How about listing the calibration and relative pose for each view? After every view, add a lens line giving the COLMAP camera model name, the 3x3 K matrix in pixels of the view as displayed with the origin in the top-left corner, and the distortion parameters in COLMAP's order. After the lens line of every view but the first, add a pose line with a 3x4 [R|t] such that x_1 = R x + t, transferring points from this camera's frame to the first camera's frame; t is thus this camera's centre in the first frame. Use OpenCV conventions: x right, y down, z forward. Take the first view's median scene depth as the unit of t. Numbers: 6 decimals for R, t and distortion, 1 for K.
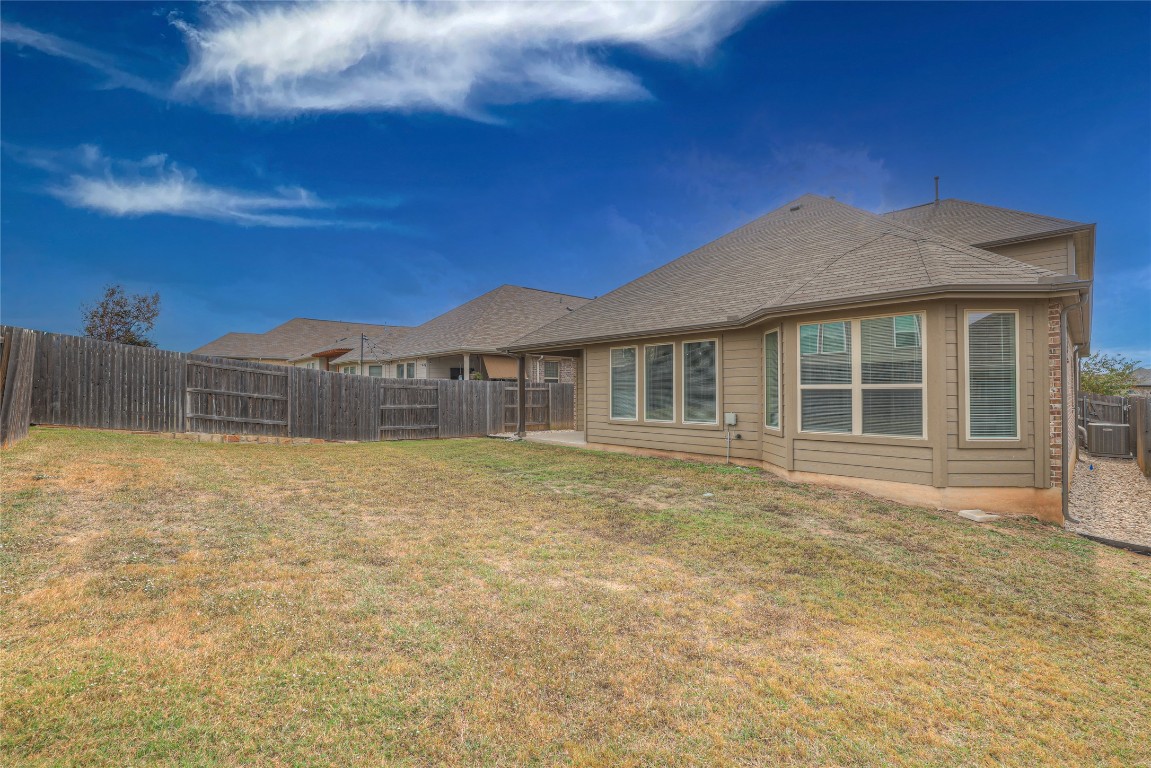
lens RADIAL K [[487.4, 0, 572.4], [0, 487.4, 386.8], [0, 0, 1]] dist [0.000041, 0.000143]
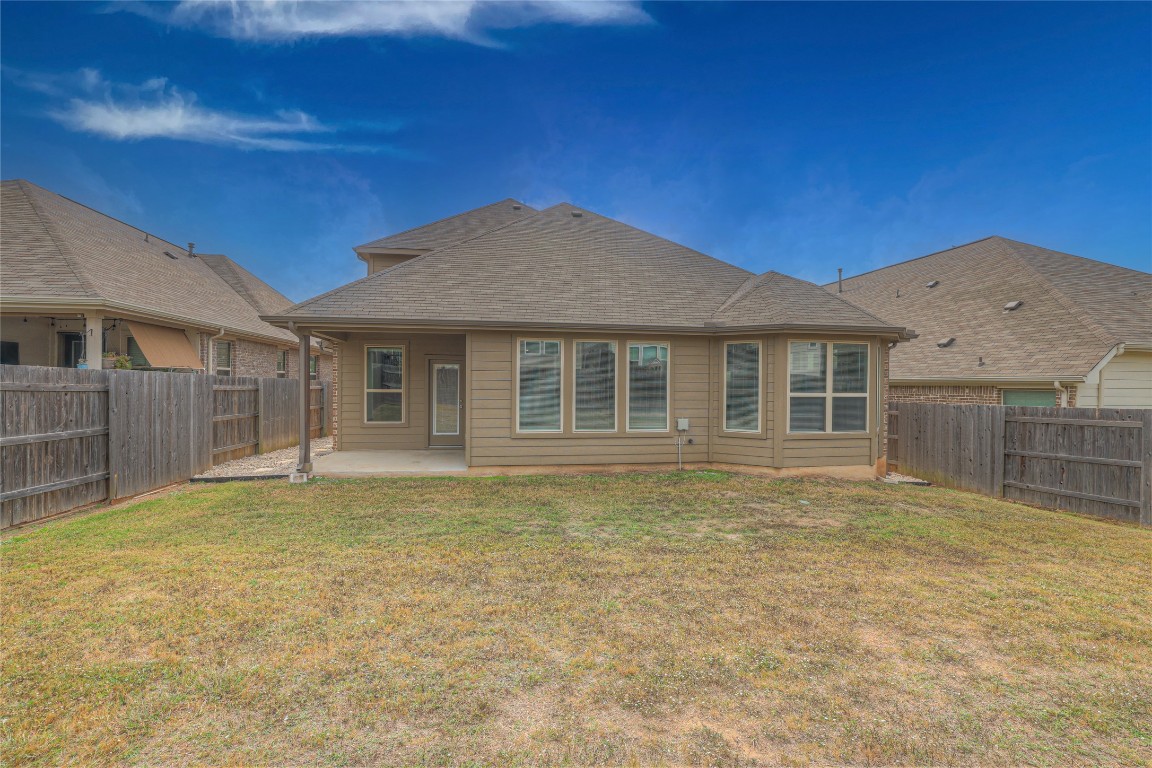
lens RADIAL K [[487.8, 0, 572.9], [0, 487.8, 386.8], [0, 0, 1]] dist [0.000041, 0.000143]
pose [[0.563115, 0.003390, 0.826371, -0.530948], [-0.017016, 0.999827, 0.007493, -0.012491], [-0.826203, -0.018281, 0.563076, 0.529497]]
